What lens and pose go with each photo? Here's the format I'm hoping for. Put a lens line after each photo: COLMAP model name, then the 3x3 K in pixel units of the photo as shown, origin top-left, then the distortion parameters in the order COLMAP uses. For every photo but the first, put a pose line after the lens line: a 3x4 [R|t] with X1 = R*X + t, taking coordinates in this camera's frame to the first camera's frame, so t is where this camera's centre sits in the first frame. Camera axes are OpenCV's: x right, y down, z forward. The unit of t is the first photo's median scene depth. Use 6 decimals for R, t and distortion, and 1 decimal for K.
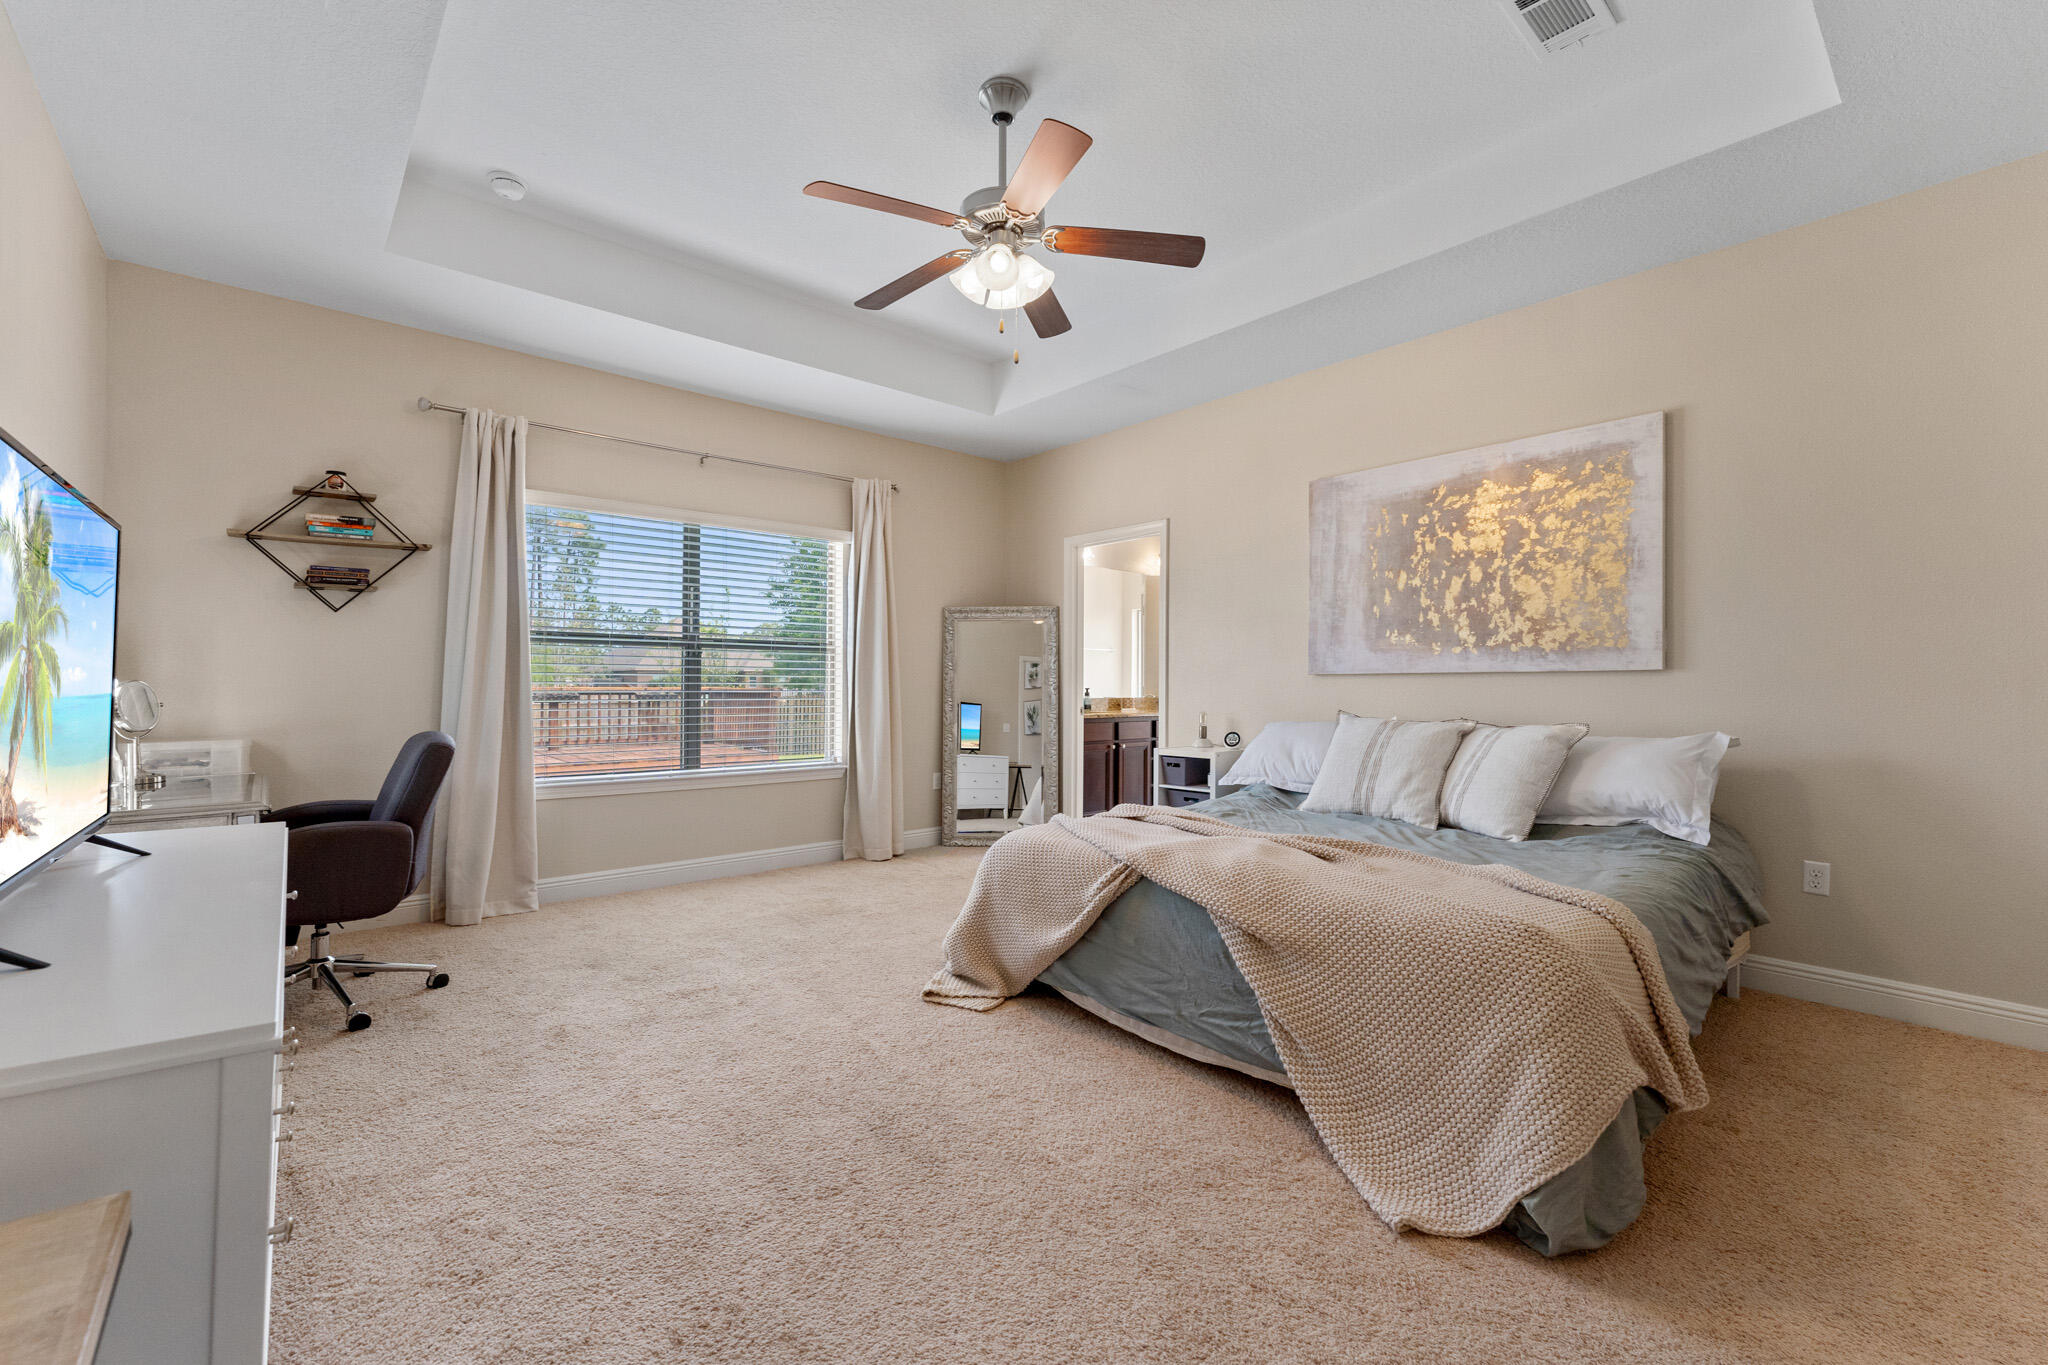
lens RADIAL K [[828.8, 0, 1020.4], [0, 828.8, 677.7], [0, 0, 1]] dist [-0.013170, -0.000146]
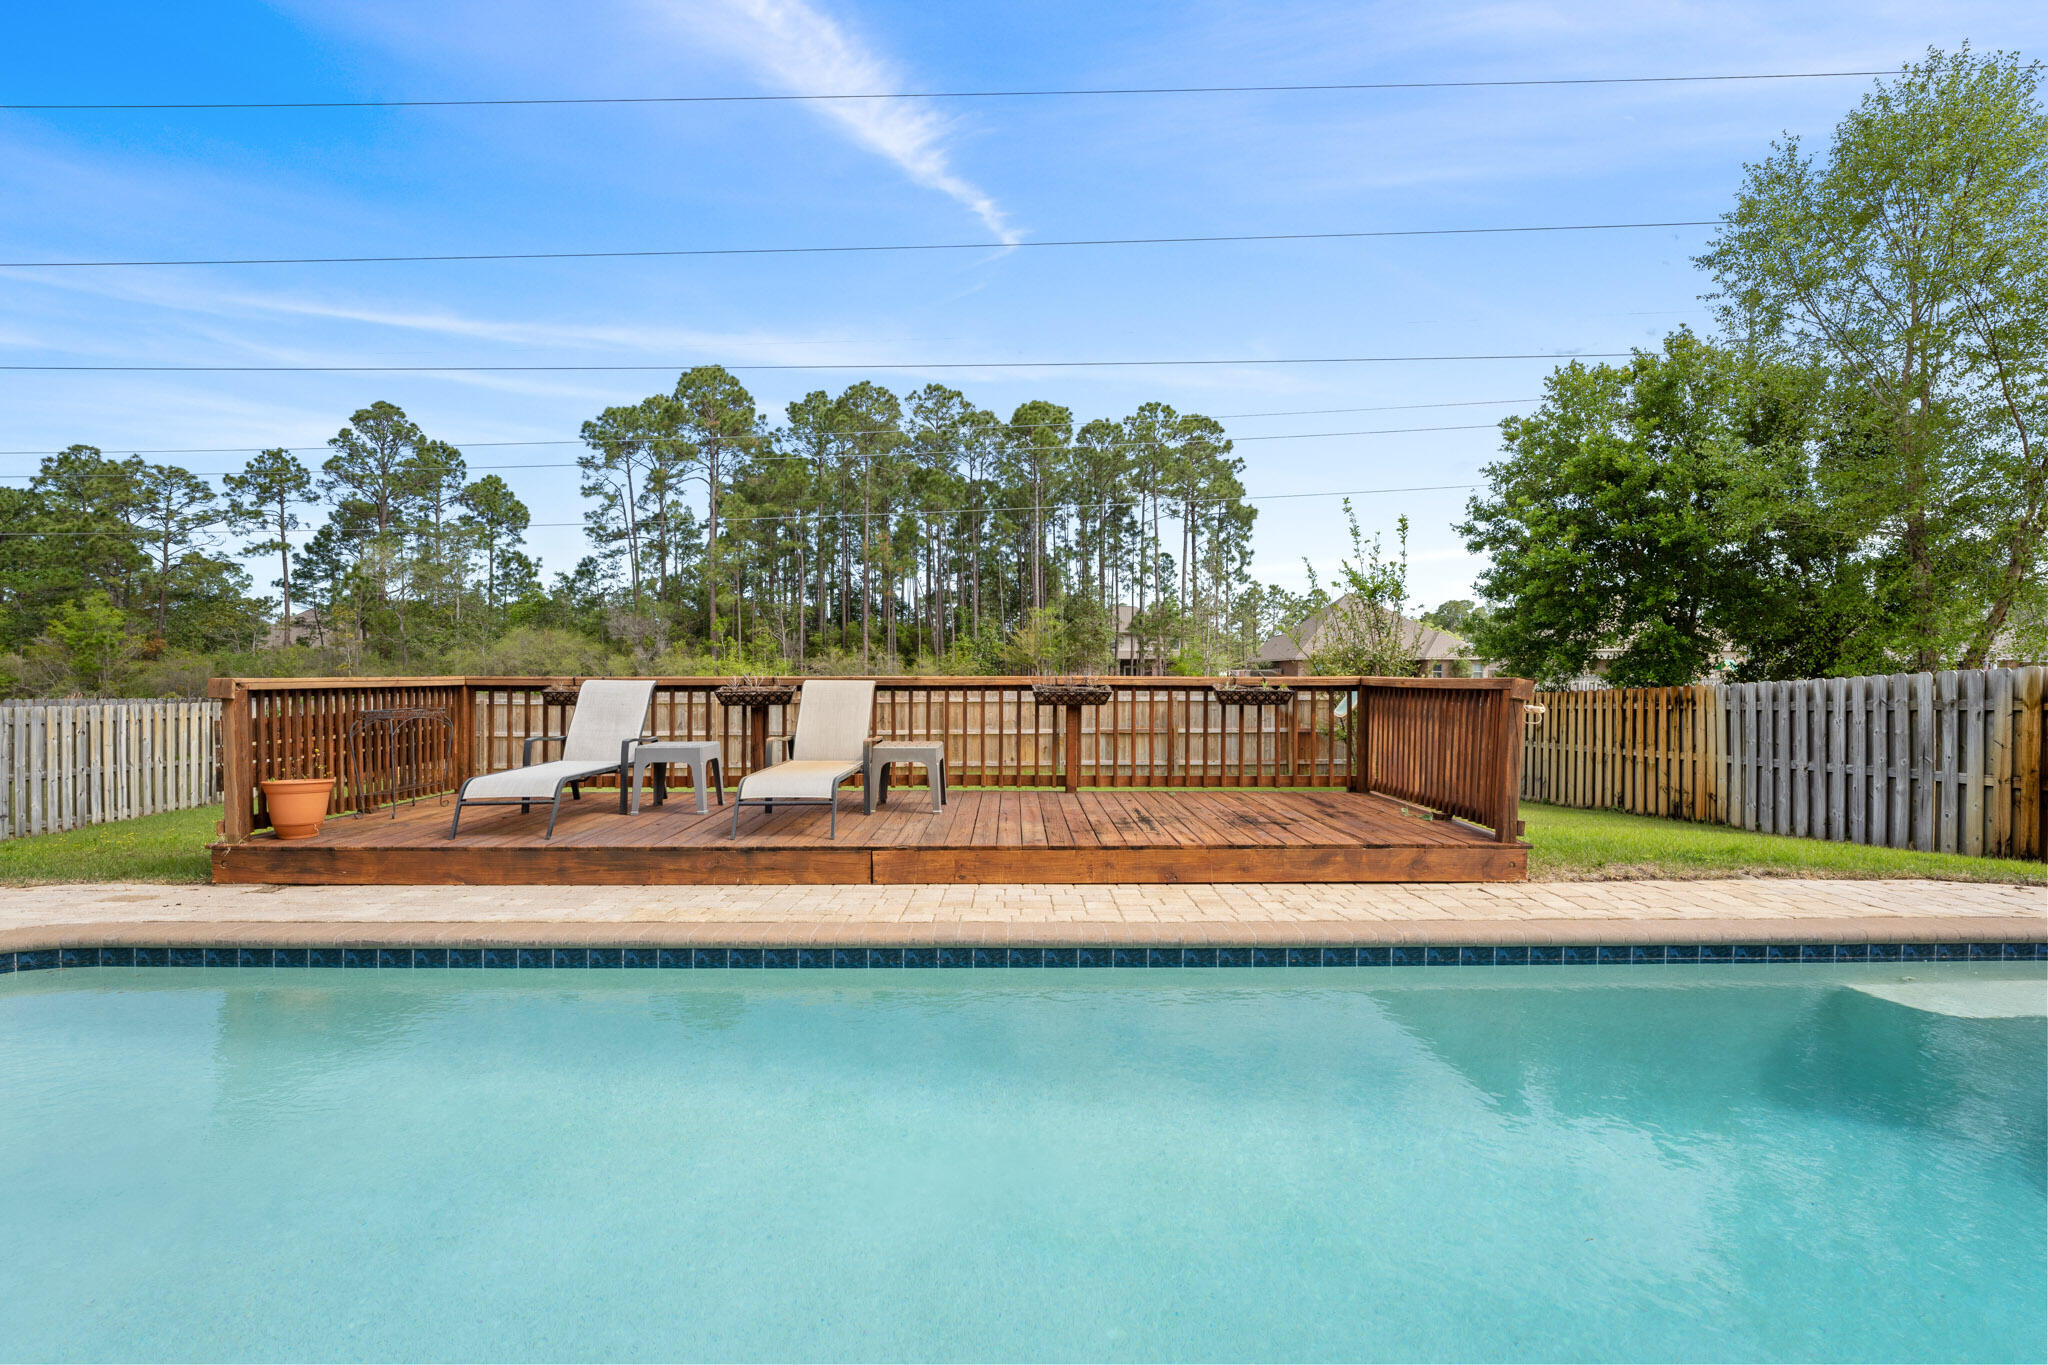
lens RADIAL K [[1007.8, 0, 1015.6], [0, 1007.8, 680.8], [0, 0, 1]] dist [-0.003676, -0.000804]
pose [[0.759234, 0.000643, -0.650817, -0.067859], [0.007620, 0.999922, 0.009877, 0.002987], [0.650773, -0.012458, 0.759170, 0.199089]]
